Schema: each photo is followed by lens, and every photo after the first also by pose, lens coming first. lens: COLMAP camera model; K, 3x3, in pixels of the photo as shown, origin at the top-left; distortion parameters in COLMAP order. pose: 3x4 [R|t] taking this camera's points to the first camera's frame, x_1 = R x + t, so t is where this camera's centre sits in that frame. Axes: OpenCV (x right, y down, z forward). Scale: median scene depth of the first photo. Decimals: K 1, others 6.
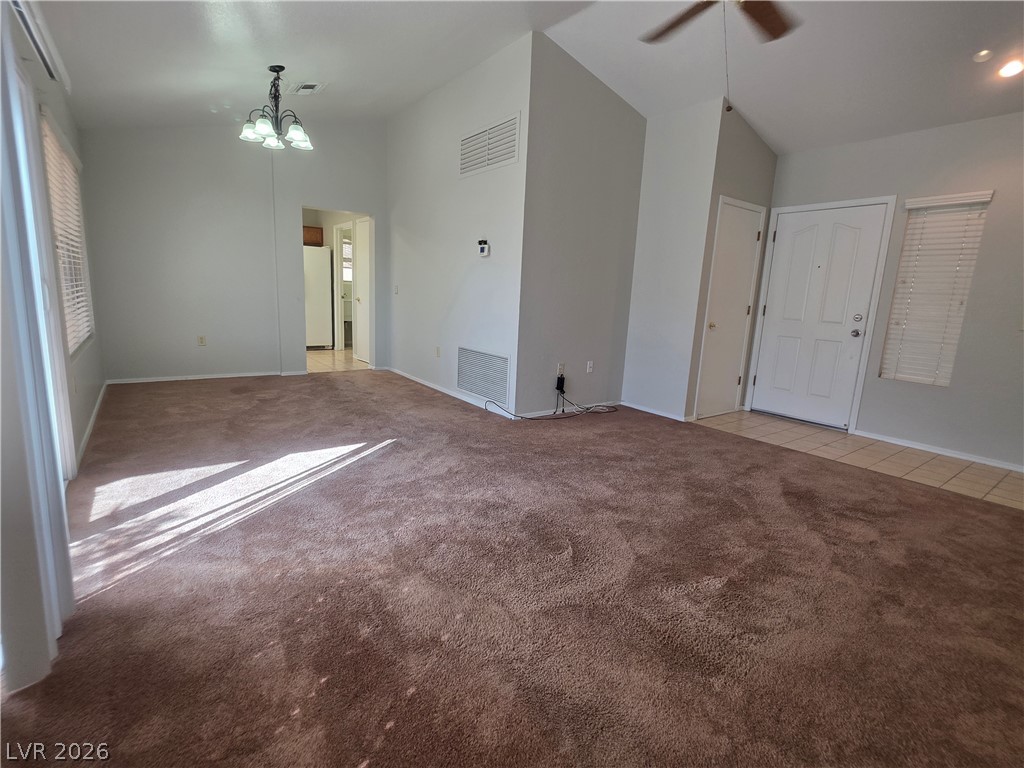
lens RADIAL K [[492.8, 0, 511.5], [0, 492.8, 384.8], [0, 0, 1]] dist [0.003601, 0.000072]
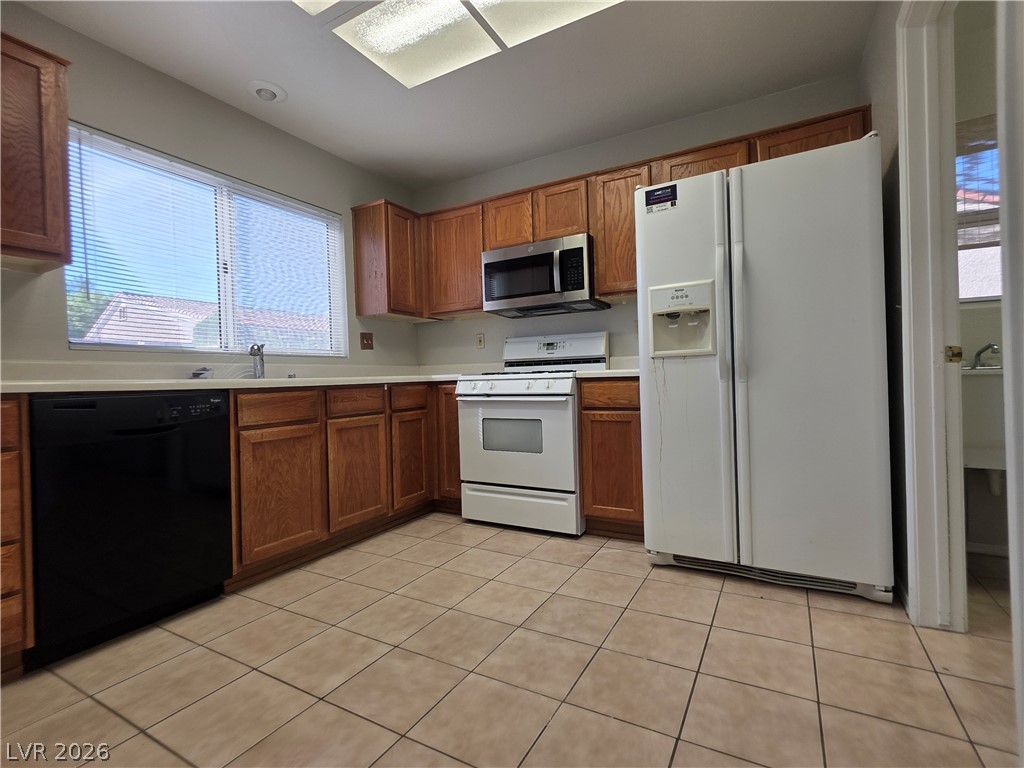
lens RADIAL K [[492.8, 0, 512.8], [0, 492.8, 382.0], [0, 0, 1]] dist [0.003601, 0.000072]
pose [[0.489664, -0.056166, -0.870100, -0.243108], [-0.108221, 0.986291, -0.124570, -0.118249], [0.865169, 0.155161, 0.476873, 0.712502]]
